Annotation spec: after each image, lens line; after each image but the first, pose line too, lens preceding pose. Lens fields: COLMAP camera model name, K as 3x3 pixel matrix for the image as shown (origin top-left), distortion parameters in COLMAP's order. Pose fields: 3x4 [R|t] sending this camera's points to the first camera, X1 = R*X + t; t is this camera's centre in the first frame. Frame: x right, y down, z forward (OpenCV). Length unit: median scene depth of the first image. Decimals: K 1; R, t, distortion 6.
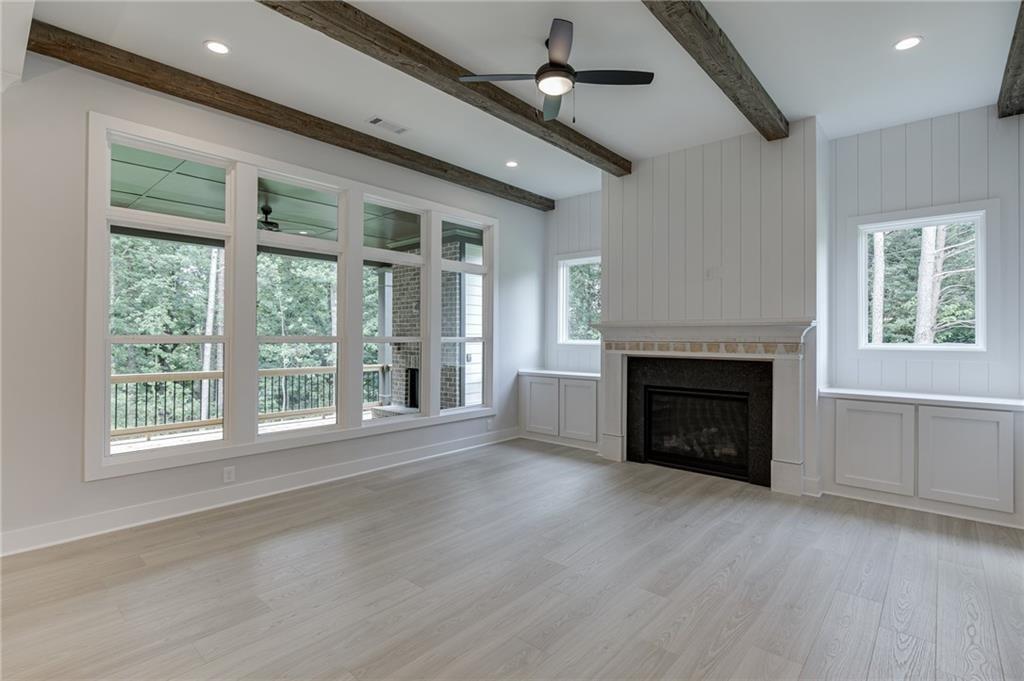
lens RADIAL K [[481.4, 0, 513.4], [0, 481.4, 337.9], [0, 0, 1]] dist [-0.000262, 0.000103]
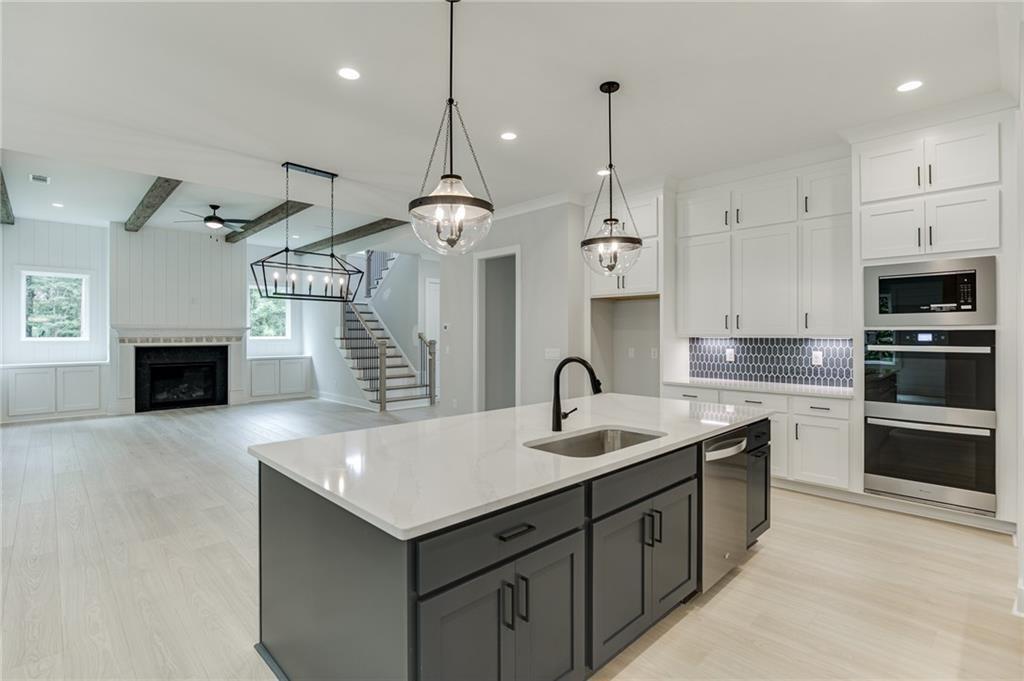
lens RADIAL K [[481.4, 0, 513.4], [0, 481.4, 335.4], [0, 0, 1]] dist [-0.000262, 0.000103]
pose [[0.075880, -0.010372, 0.997063, -1.365745], [0.001279, 0.999946, 0.010305, -0.016105], [-0.997116, 0.000493, 0.075889, -0.391957]]
